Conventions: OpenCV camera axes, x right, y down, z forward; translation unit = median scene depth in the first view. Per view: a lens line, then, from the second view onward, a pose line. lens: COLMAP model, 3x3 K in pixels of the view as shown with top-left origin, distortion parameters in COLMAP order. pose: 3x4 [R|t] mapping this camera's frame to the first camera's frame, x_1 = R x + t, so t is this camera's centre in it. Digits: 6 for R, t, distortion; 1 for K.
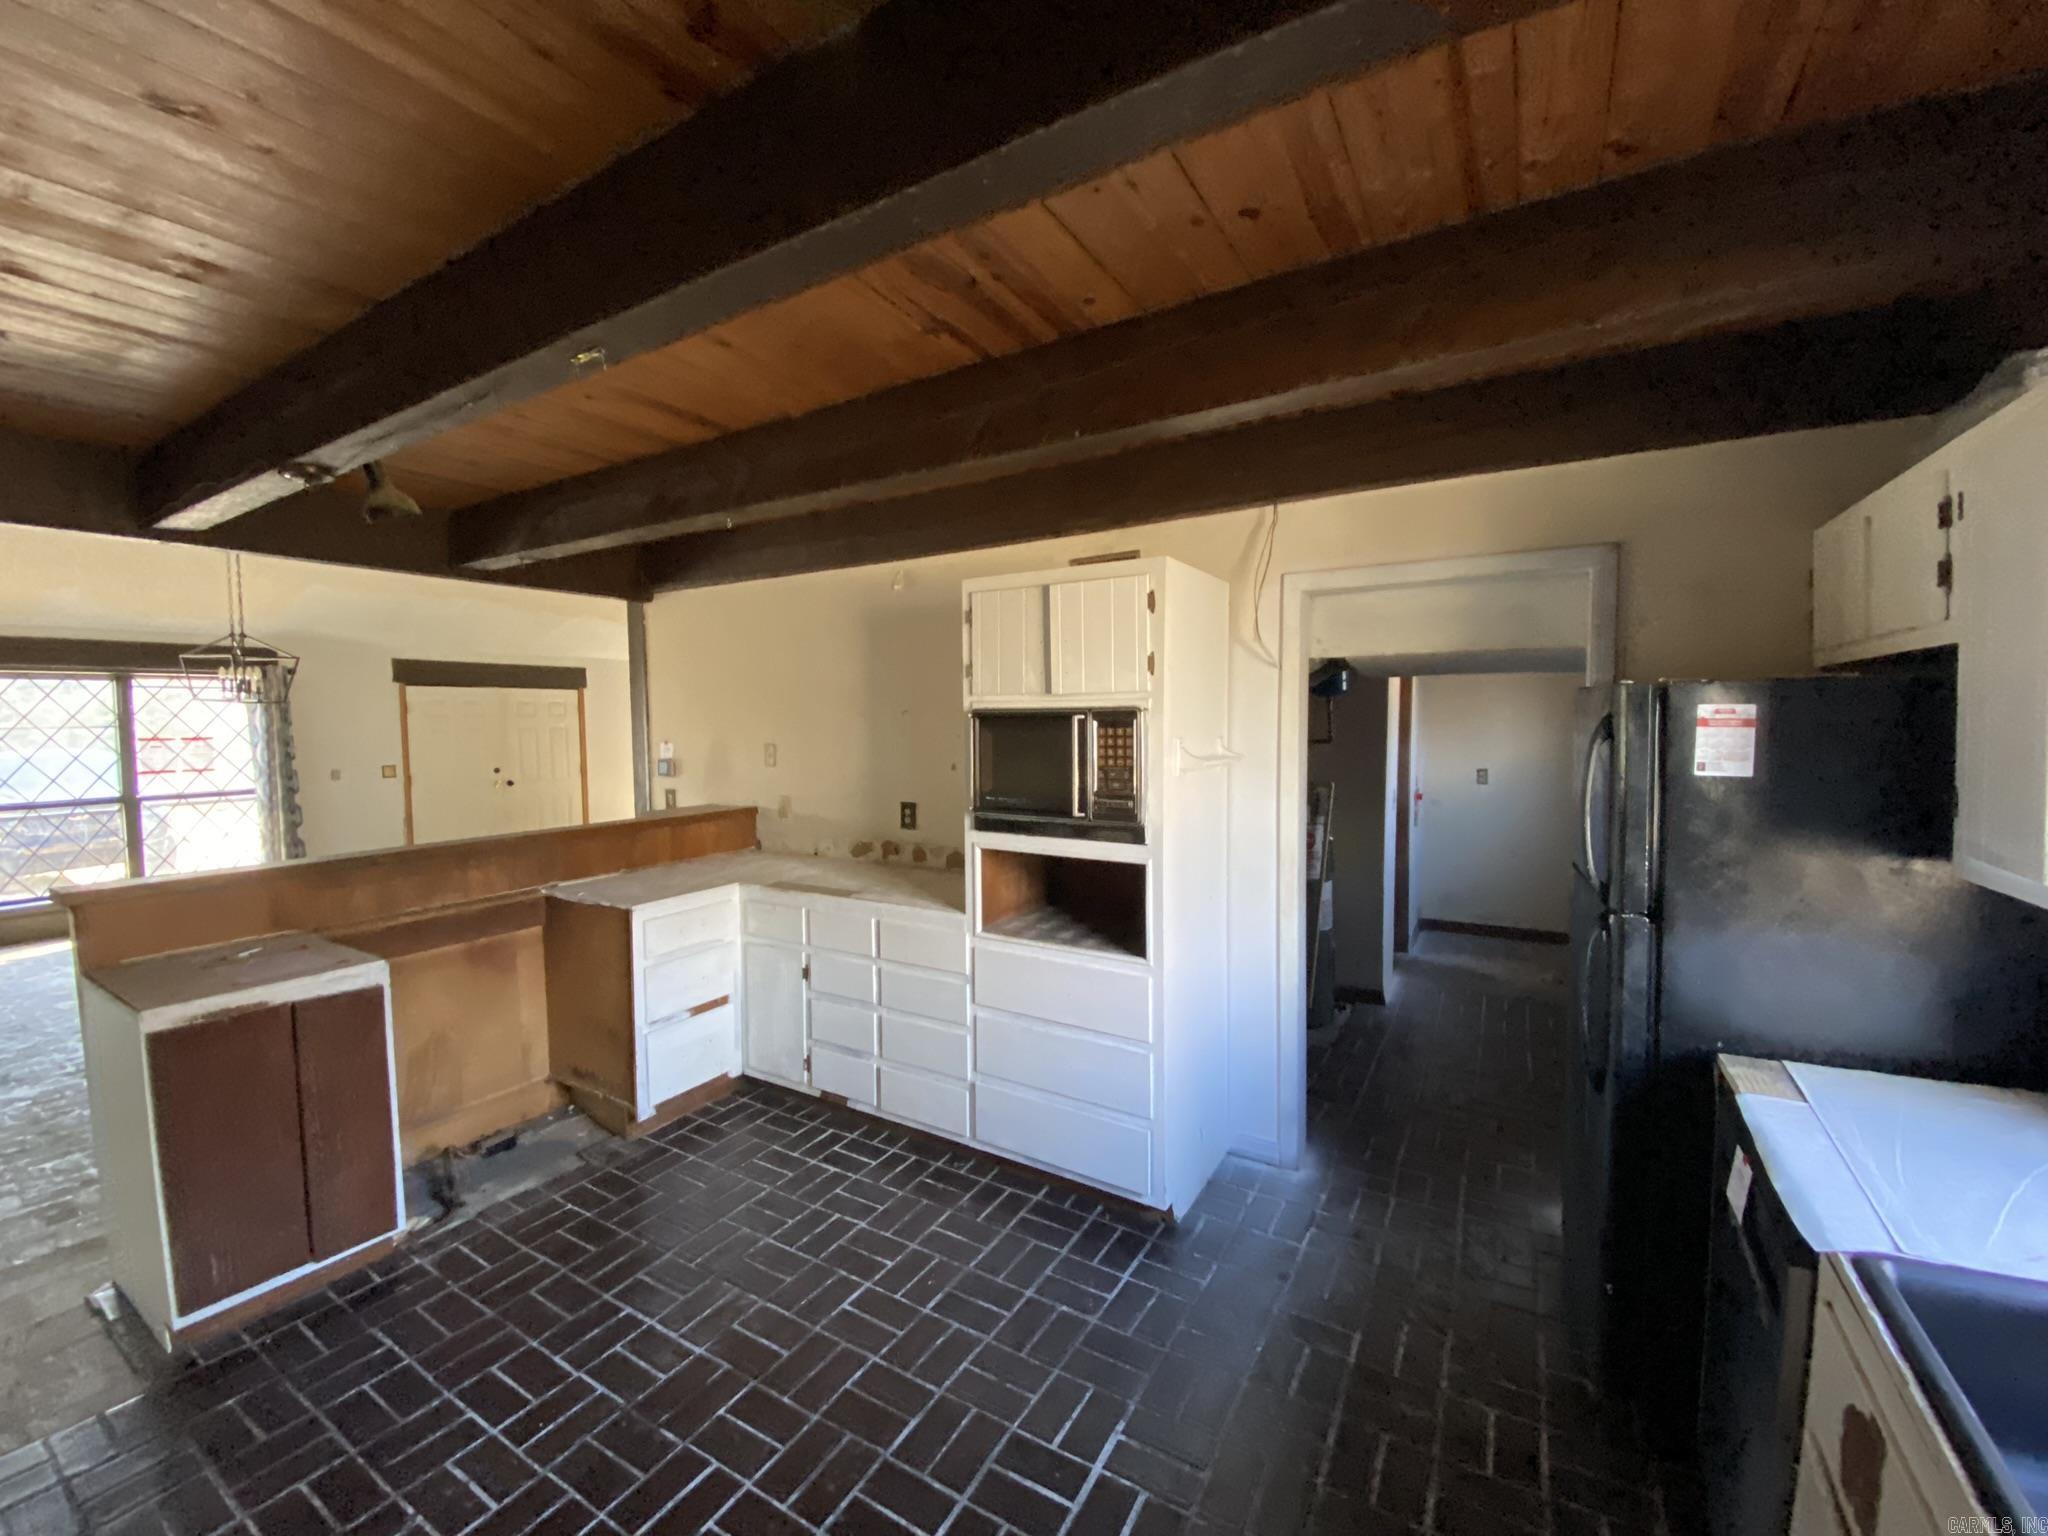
lens RADIAL K [[830.9, 0, 1029.5], [0, 830.9, 761.4], [0, 0, 1]] dist [0.001997, -0.000527]
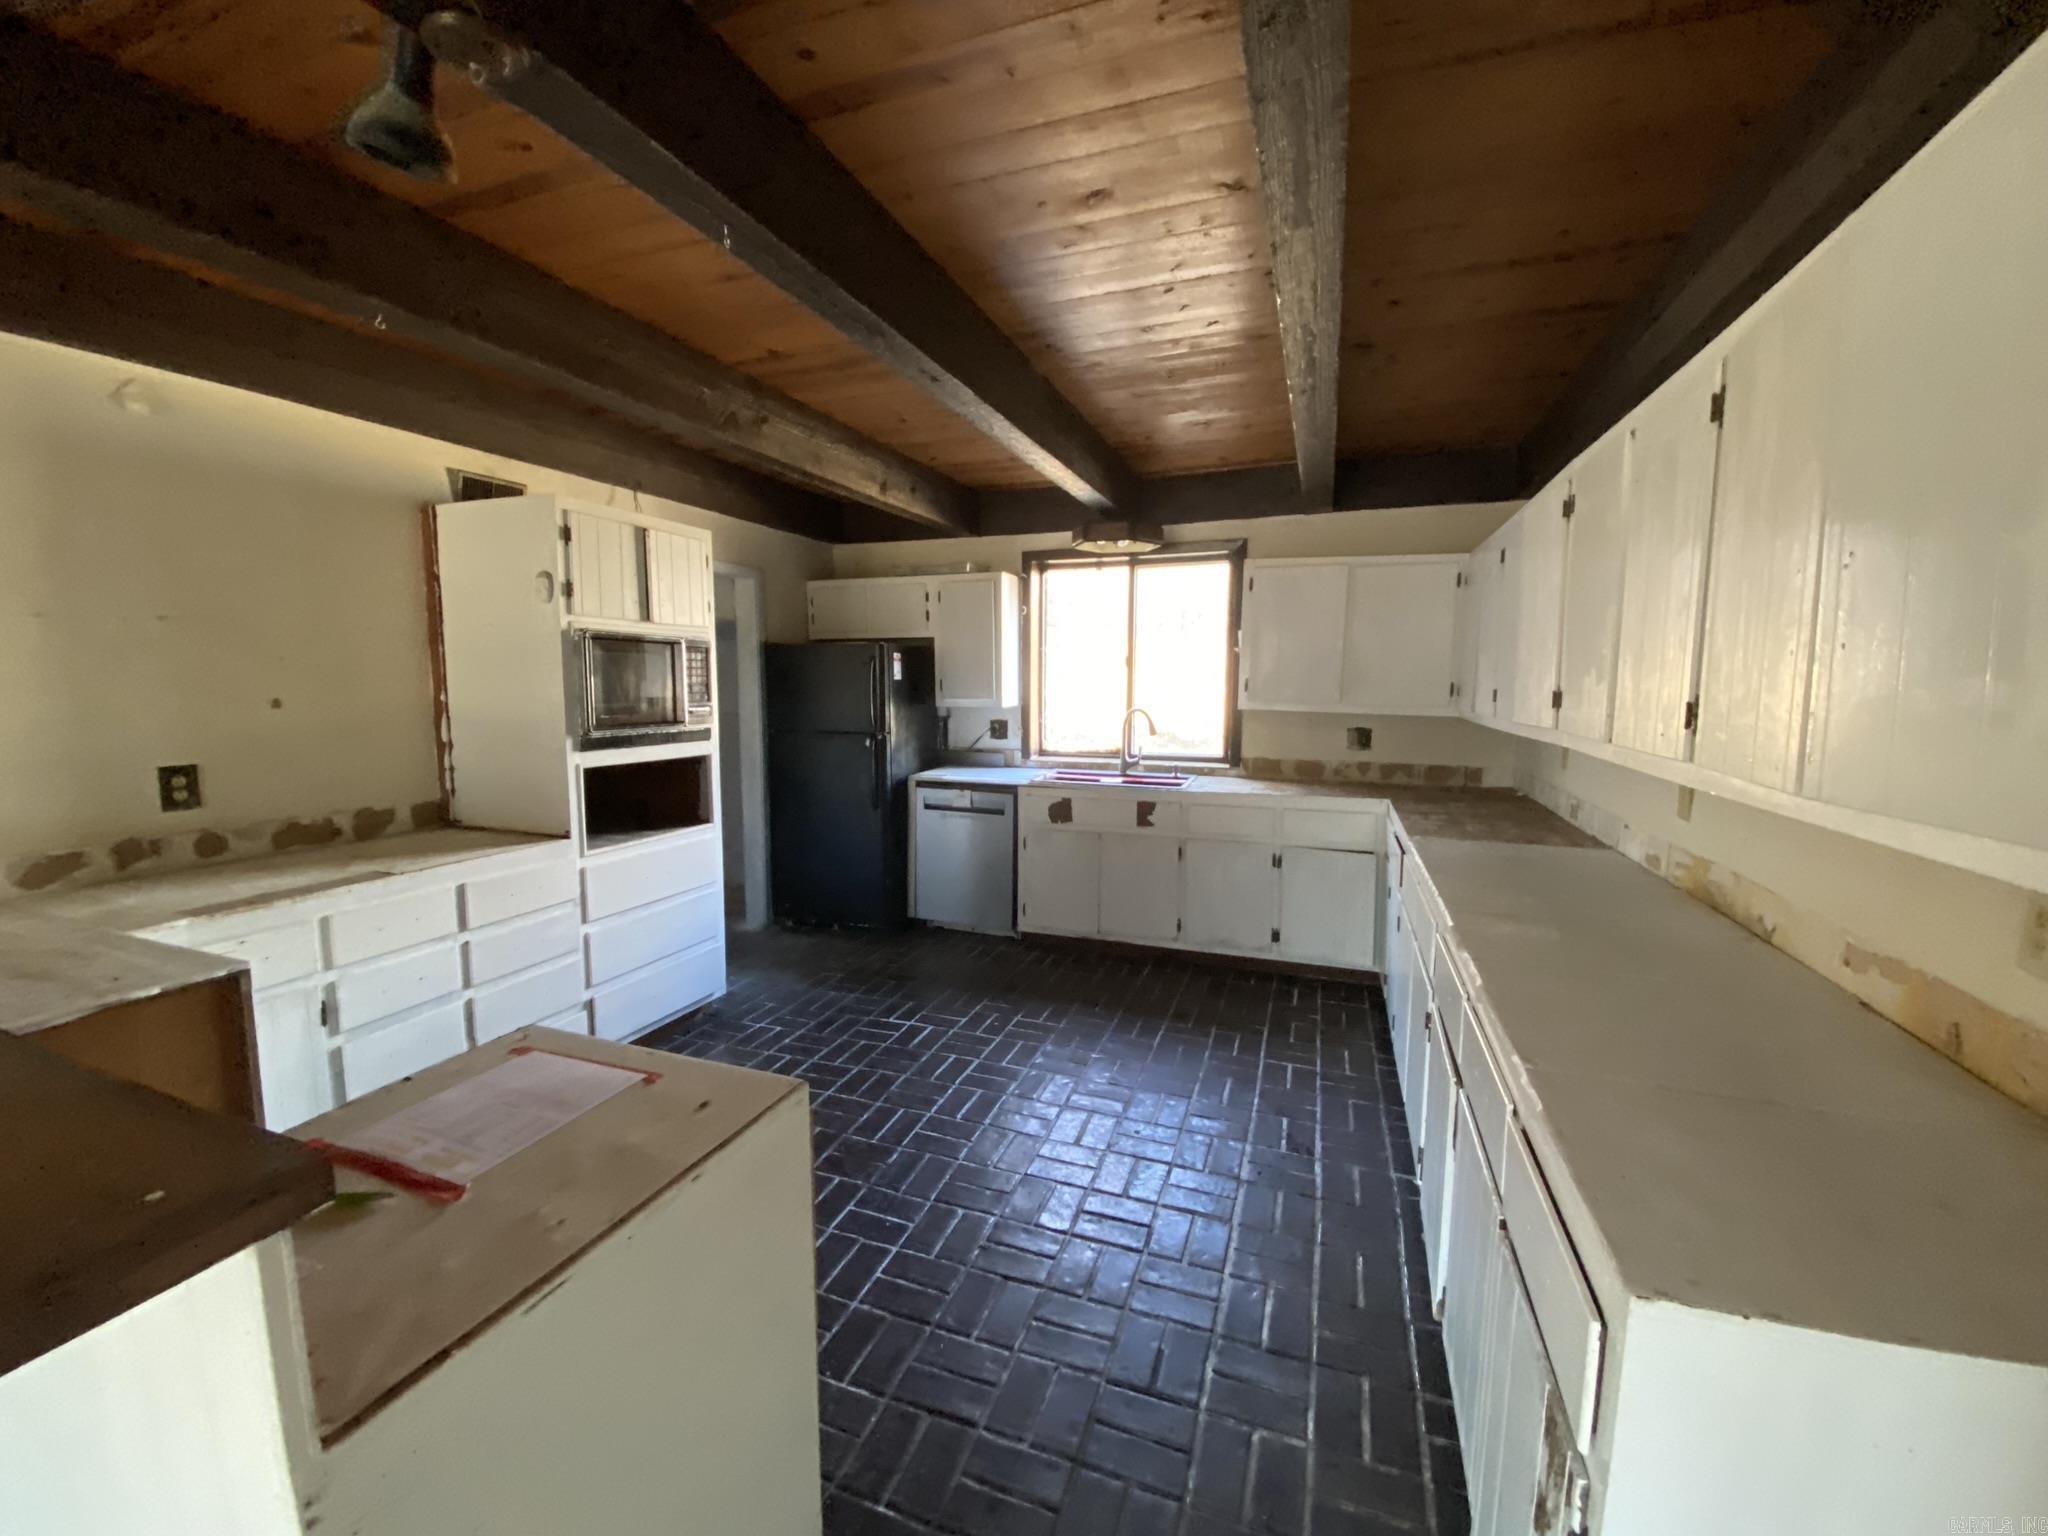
lens RADIAL K [[830.9, 0, 1017.5], [0, 830.9, 771.7], [0, 0, 1]] dist [0.001997, -0.000527]
pose [[-0.196222, -0.094686, 0.975977, -1.001460], [0.058557, 0.992419, 0.108054, 0.026451], [-0.978809, 0.078353, -0.189190, 0.578107]]
